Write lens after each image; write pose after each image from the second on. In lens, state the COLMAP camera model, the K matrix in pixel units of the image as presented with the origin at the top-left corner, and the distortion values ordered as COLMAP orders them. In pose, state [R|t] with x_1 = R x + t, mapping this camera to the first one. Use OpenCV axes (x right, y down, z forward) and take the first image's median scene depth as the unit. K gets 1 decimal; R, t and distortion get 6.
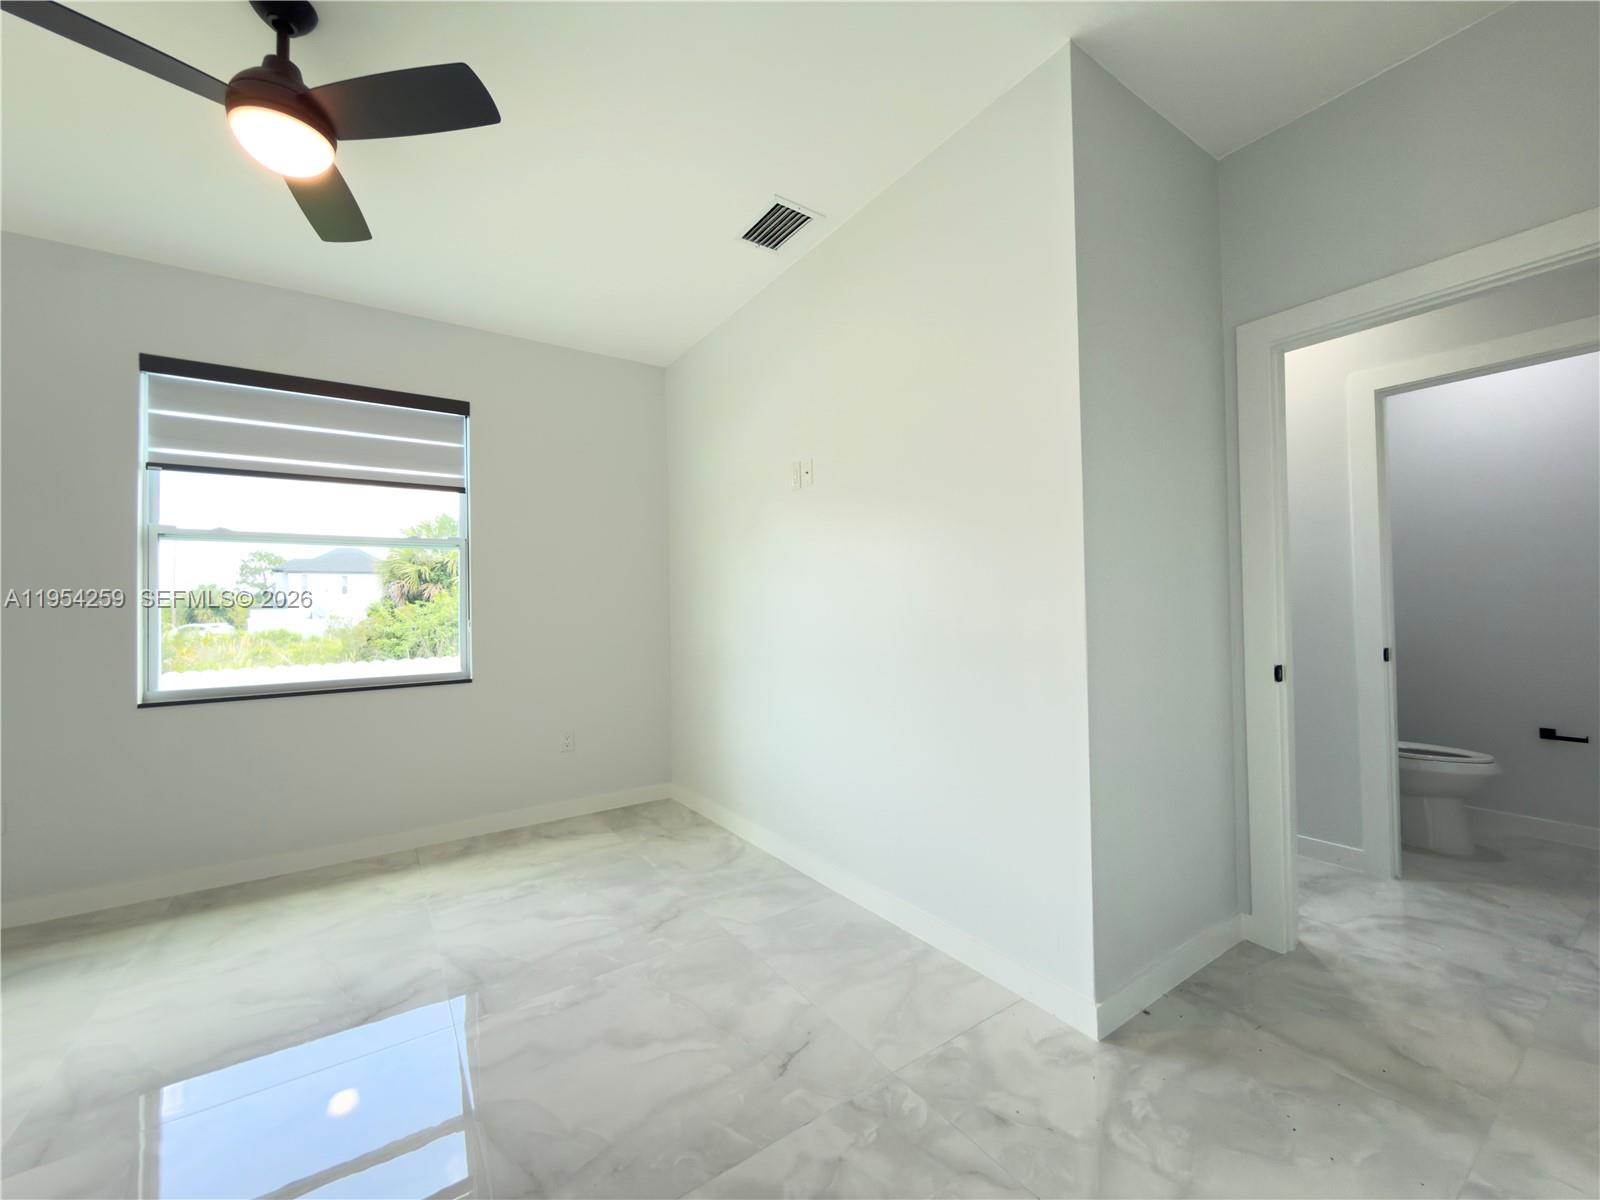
lens RADIAL K [[632.0, 0, 800.0], [0, 632.0, 600.0], [0, 0, 1]] dist [-0.002414, -0.000136]
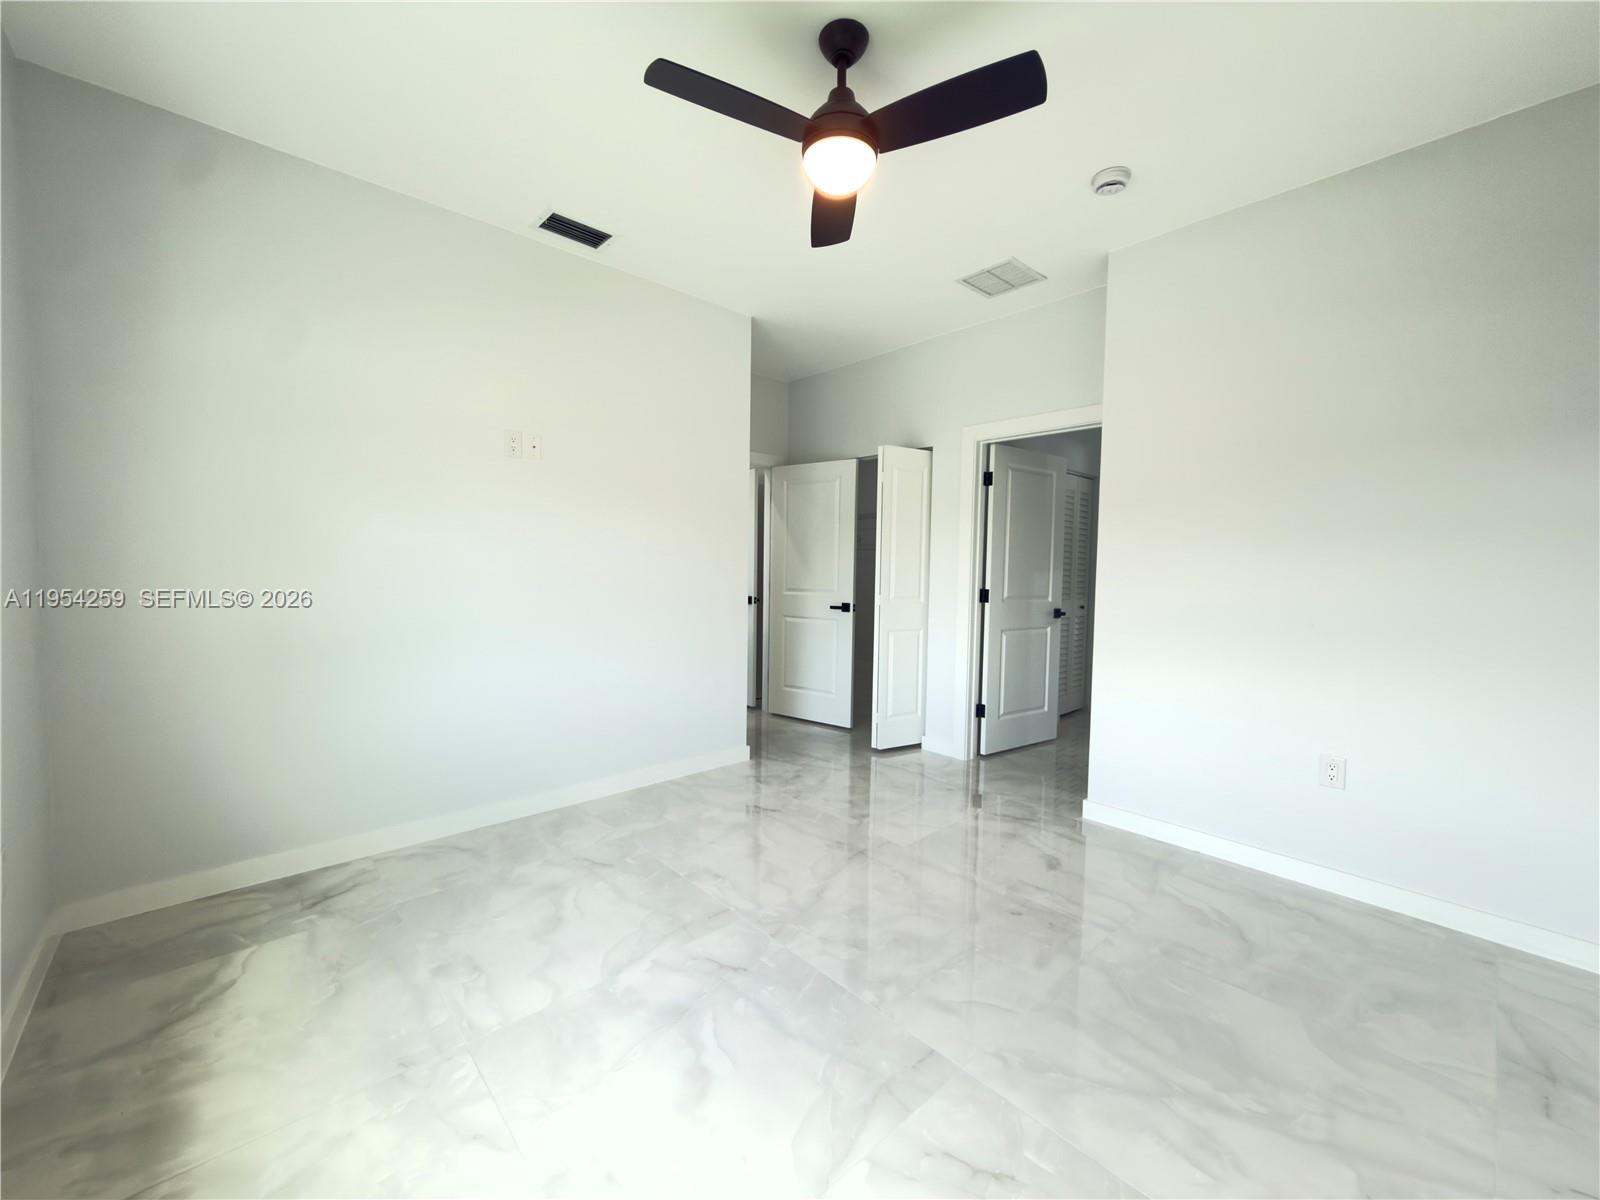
lens RADIAL K [[642.9, 0, 806.1], [0, 642.9, 594.7], [0, 0, 1]] dist [0.001069, 0.000055]
pose [[-0.148355, -0.024563, 0.988629, -1.133410], [-0.028764, 0.999376, 0.020513, 0.016263], [-0.988516, -0.025394, -0.148969, 0.692437]]
